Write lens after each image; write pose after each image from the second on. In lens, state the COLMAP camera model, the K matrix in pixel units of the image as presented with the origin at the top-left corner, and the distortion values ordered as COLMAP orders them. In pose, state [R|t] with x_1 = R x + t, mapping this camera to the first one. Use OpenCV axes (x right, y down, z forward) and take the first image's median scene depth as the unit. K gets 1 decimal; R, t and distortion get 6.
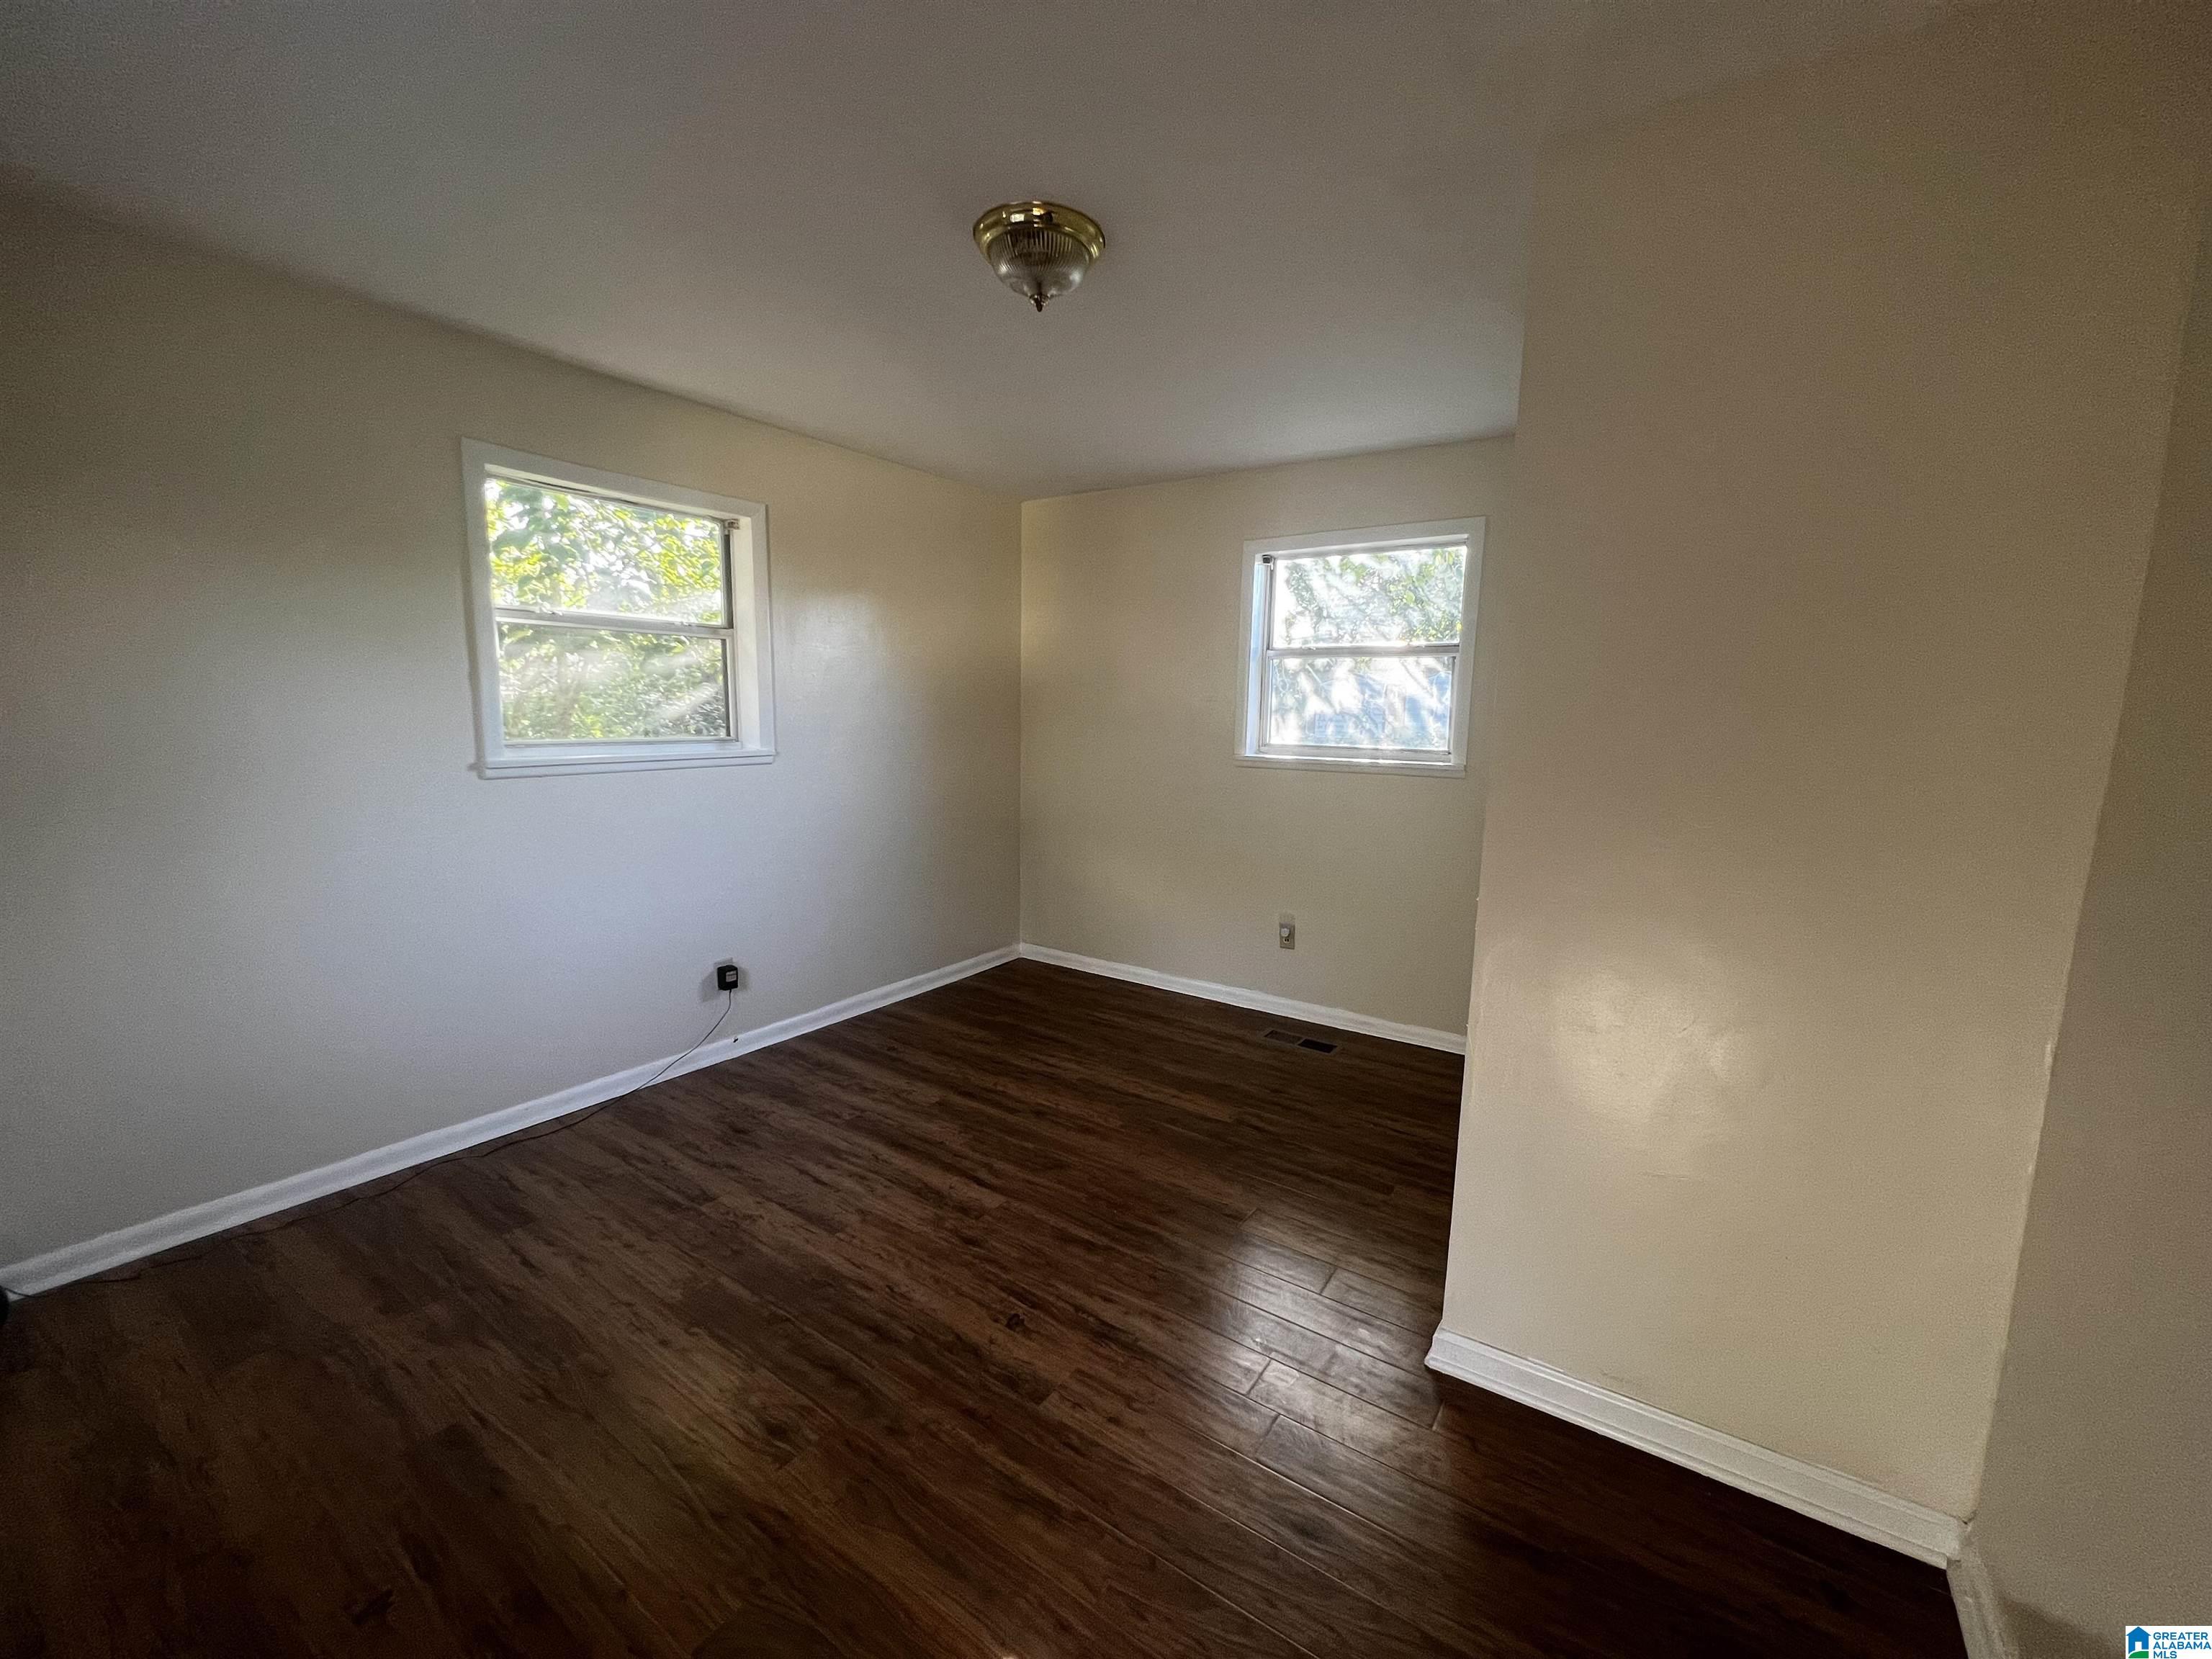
lens RADIAL K [[886.7, 0, 1108.2], [0, 886.7, 832.5], [0, 0, 1]] dist [-0.002267, 0.000045]
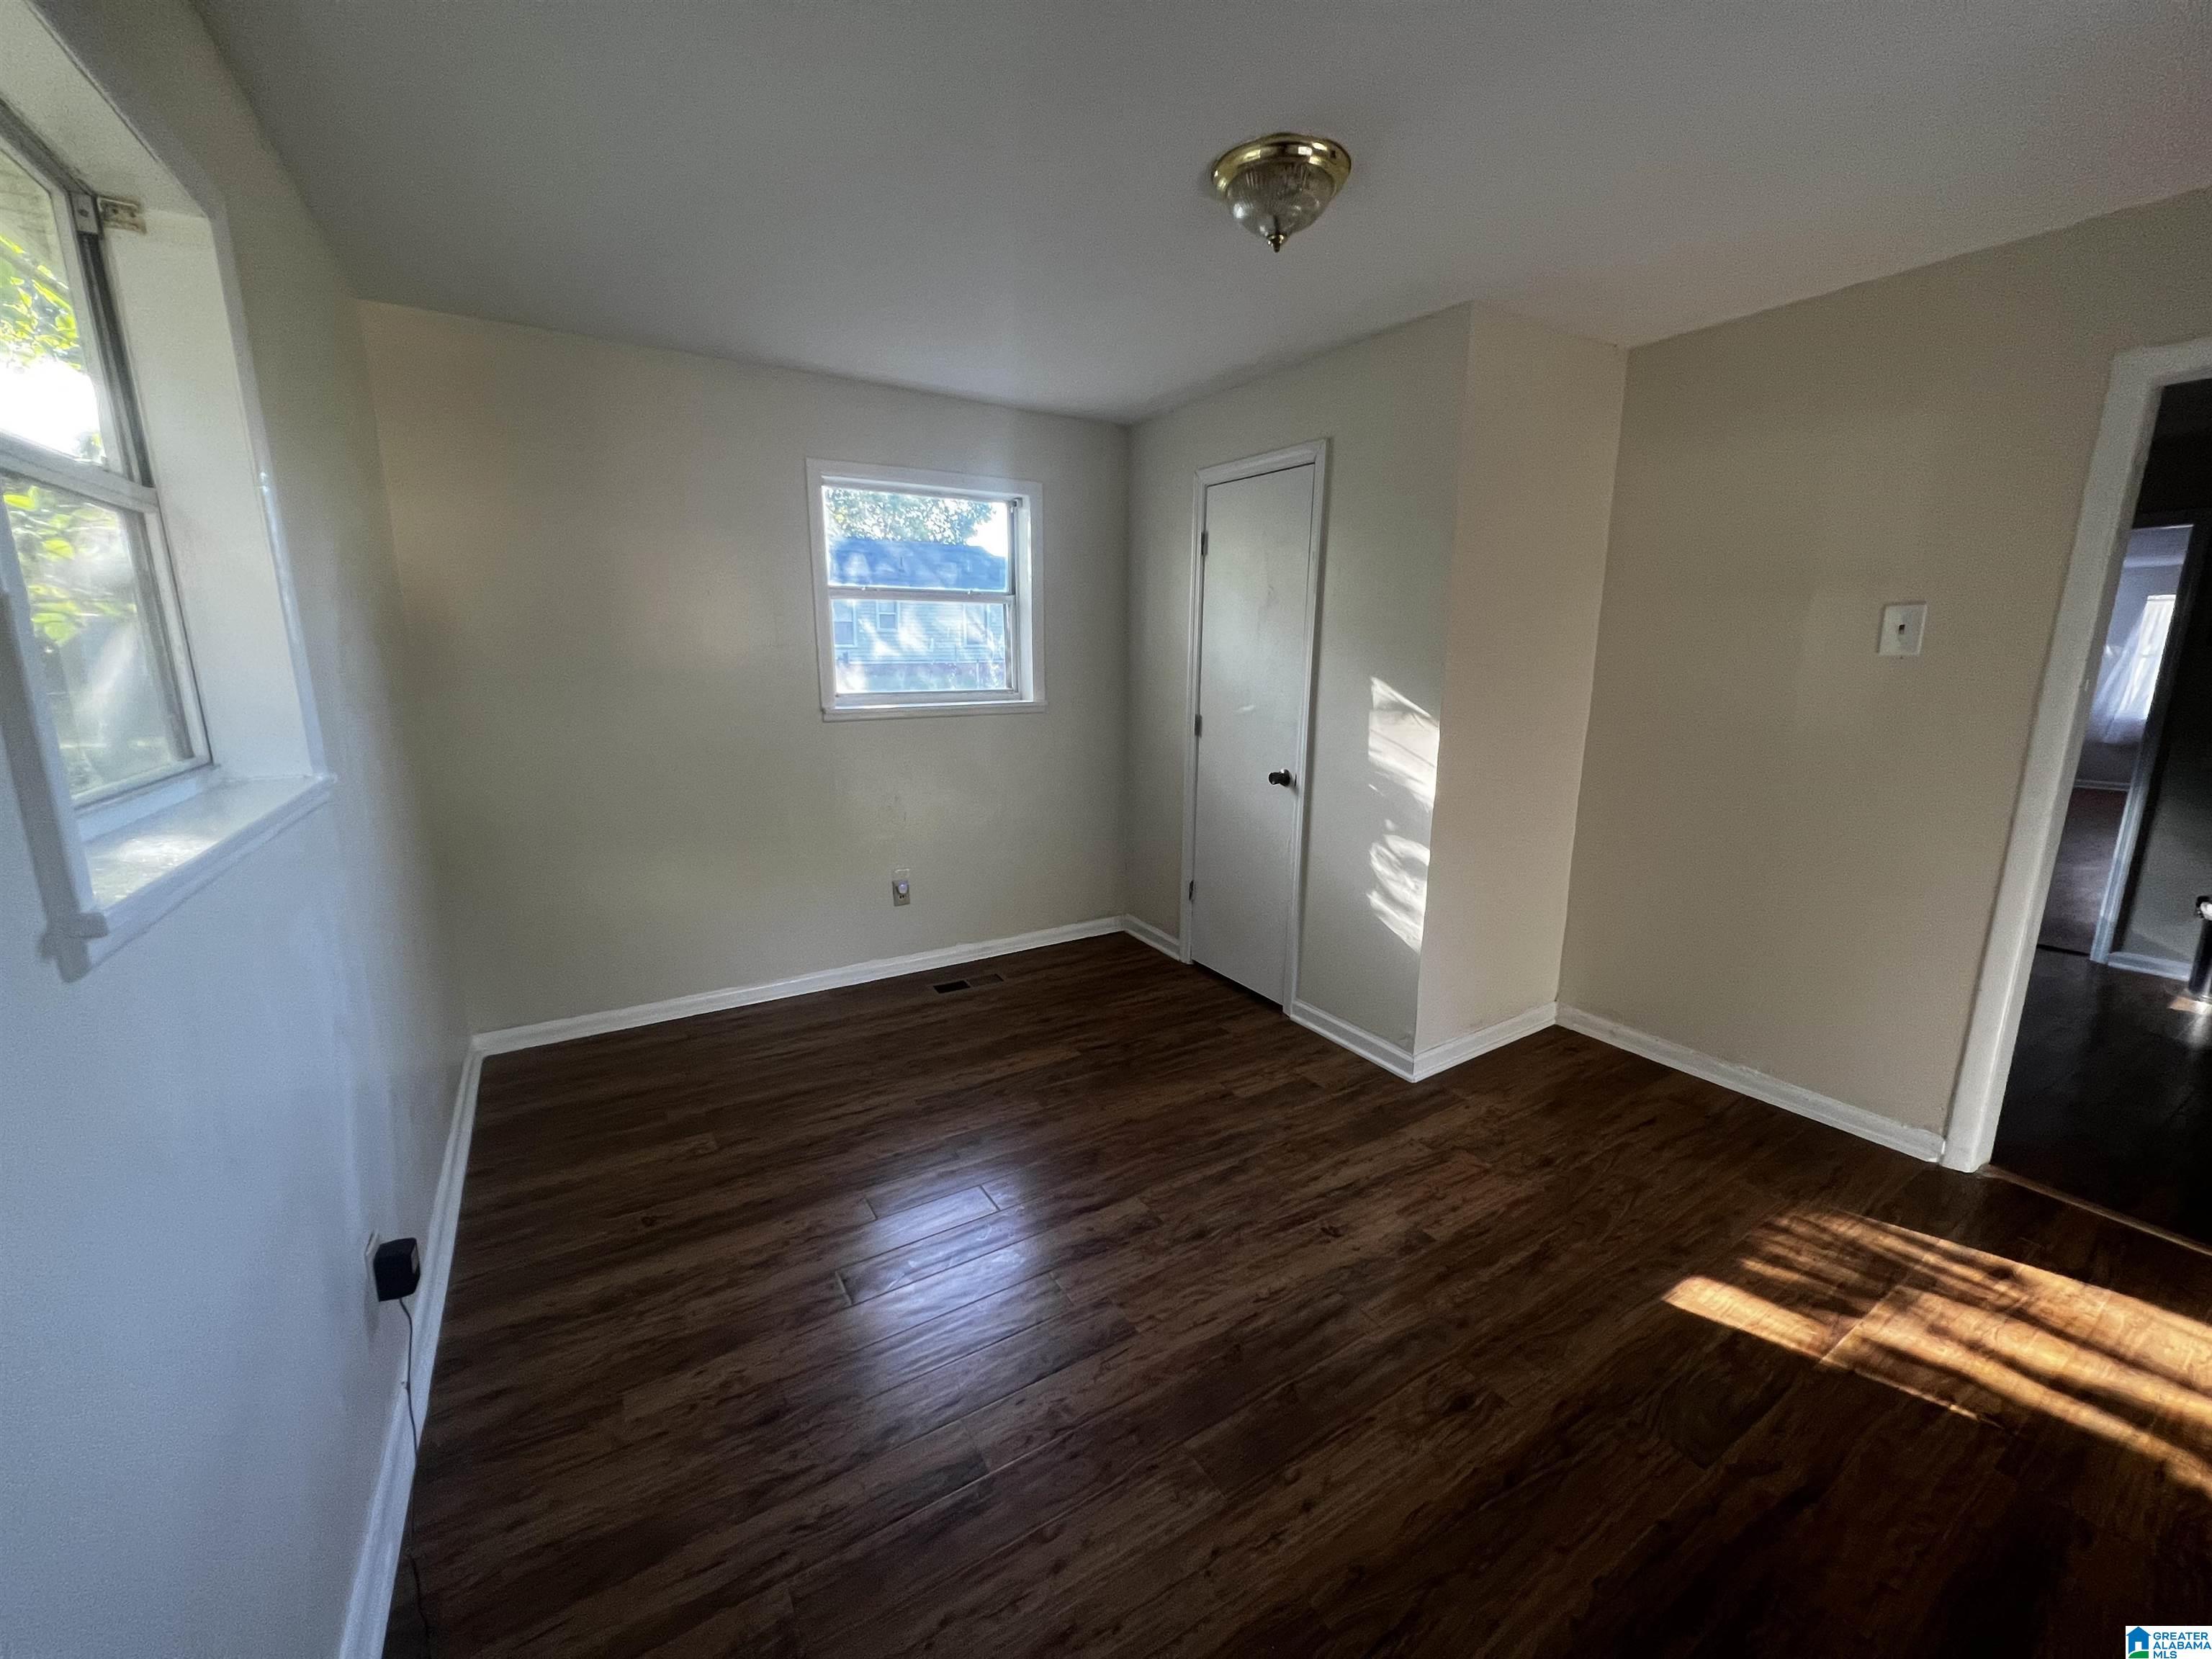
lens RADIAL K [[886.7, 0, 1108.2], [0, 886.7, 832.5], [0, 0, 1]] dist [-0.002267, 0.000045]
pose [[0.400768, -0.203995, 0.893180, -0.636418], [0.134421, 0.977439, 0.162925, -0.084700], [-0.906265, 0.054767, 0.419147, 0.444710]]
